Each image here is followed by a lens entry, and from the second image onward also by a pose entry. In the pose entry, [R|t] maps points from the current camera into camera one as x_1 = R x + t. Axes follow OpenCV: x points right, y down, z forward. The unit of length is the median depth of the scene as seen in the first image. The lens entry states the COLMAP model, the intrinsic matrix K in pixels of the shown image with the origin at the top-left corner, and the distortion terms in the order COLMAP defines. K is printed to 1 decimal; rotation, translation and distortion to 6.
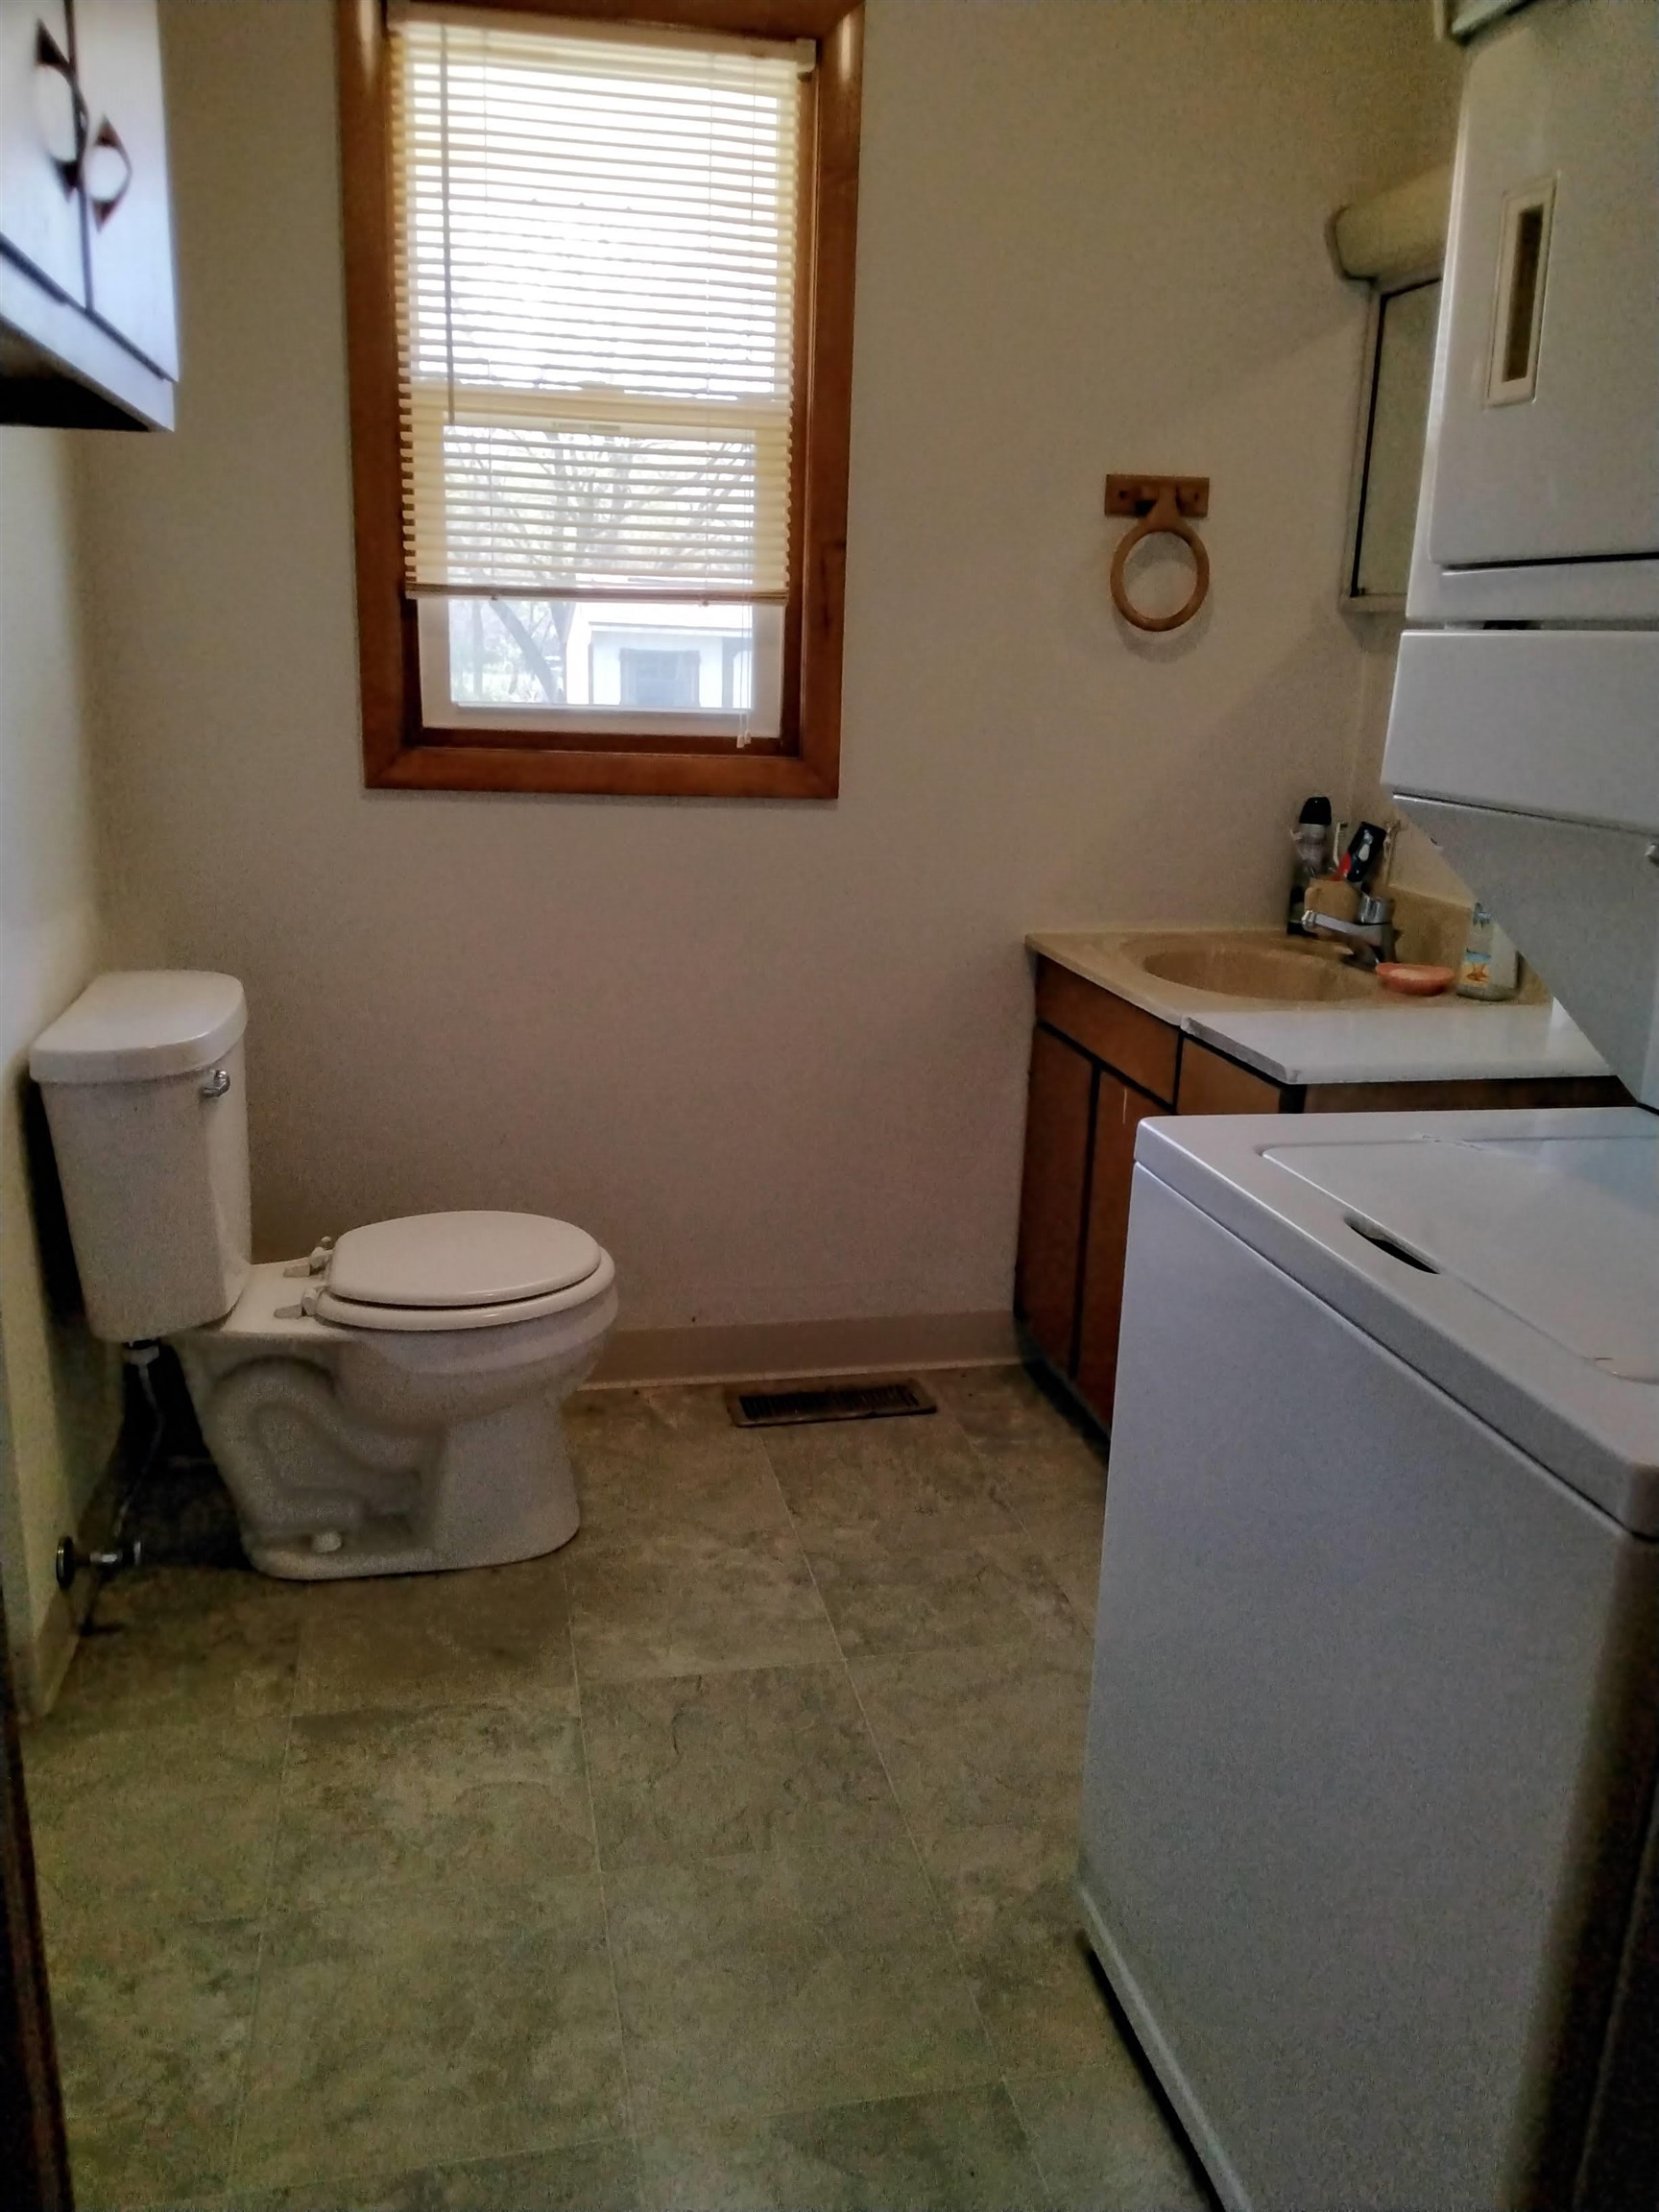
lens RADIAL K [[1740.6, 0, 829.5], [0, 1740.6, 1106.0], [0, 0, 1]] dist [0.083037, -0.170558]
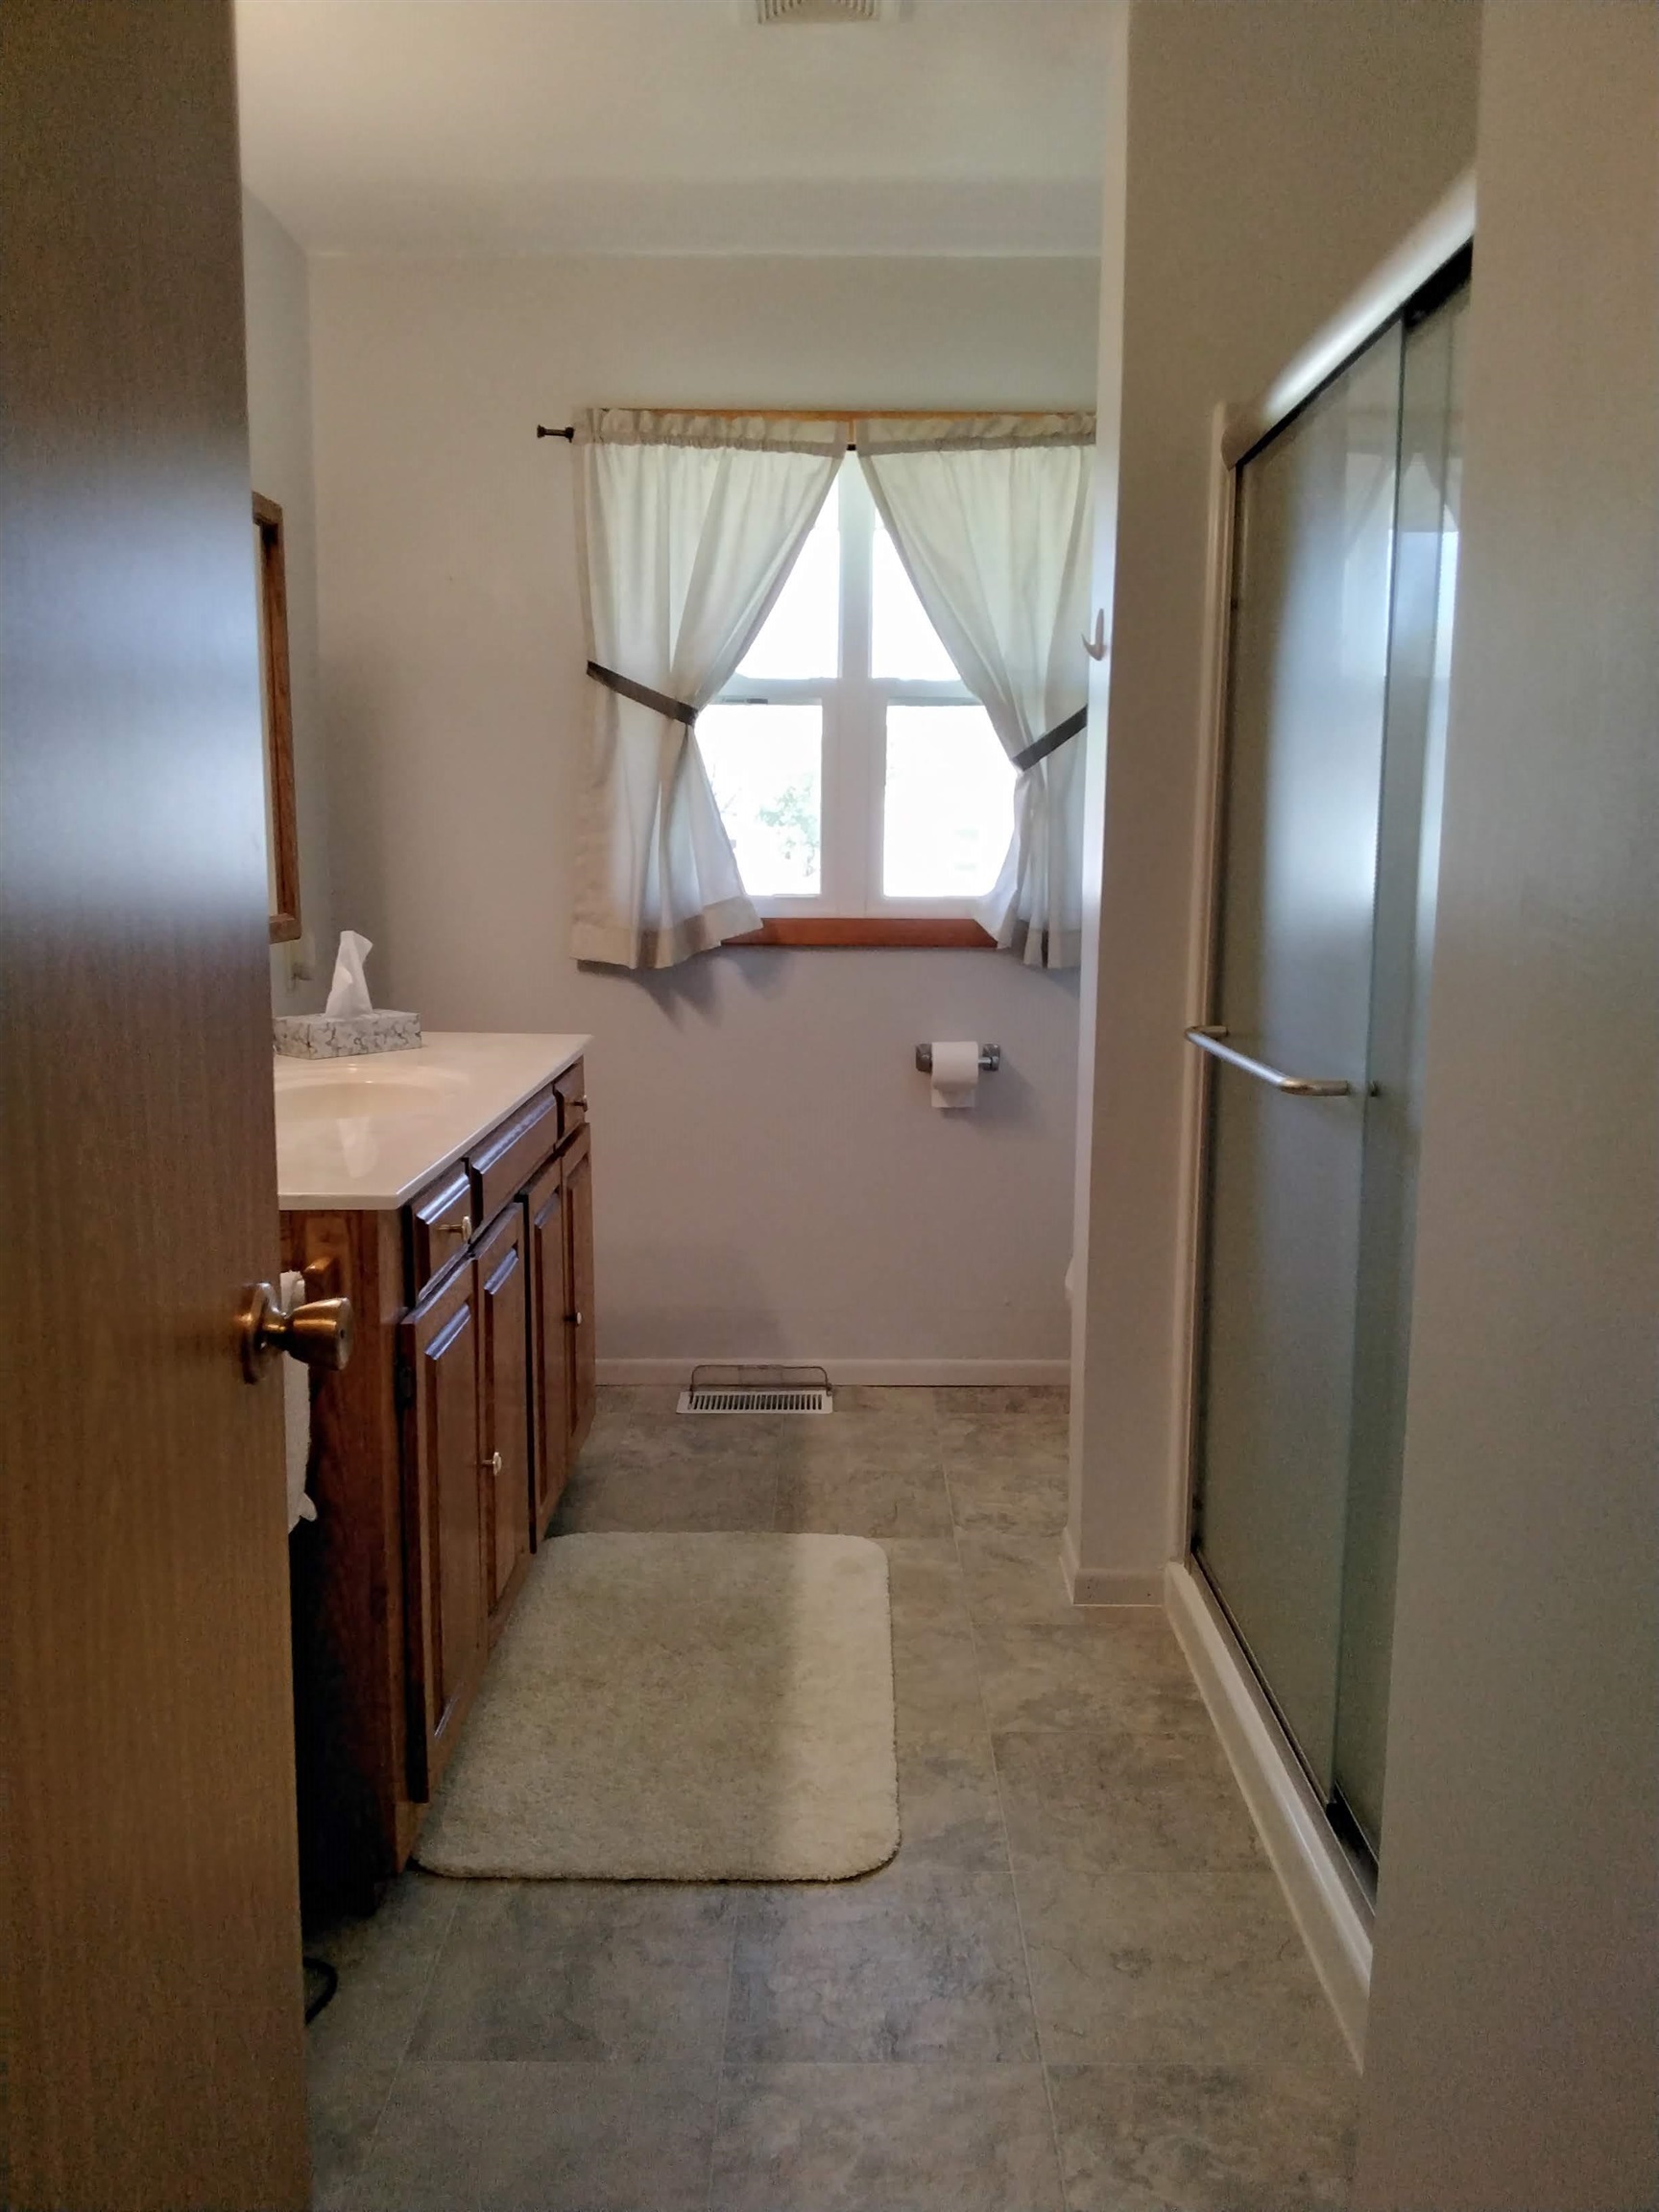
lens RADIAL K [[1740.6, 0, 829.5], [0, 1740.6, 1106.0], [0, 0, 1]] dist [0.083037, -0.170558]
pose [[-0.976408, -0.067110, 0.205241, -0.359439], [0.021444, 0.915644, 0.401417, -0.677485], [-0.214866, 0.396348, -0.892603, 2.480969]]
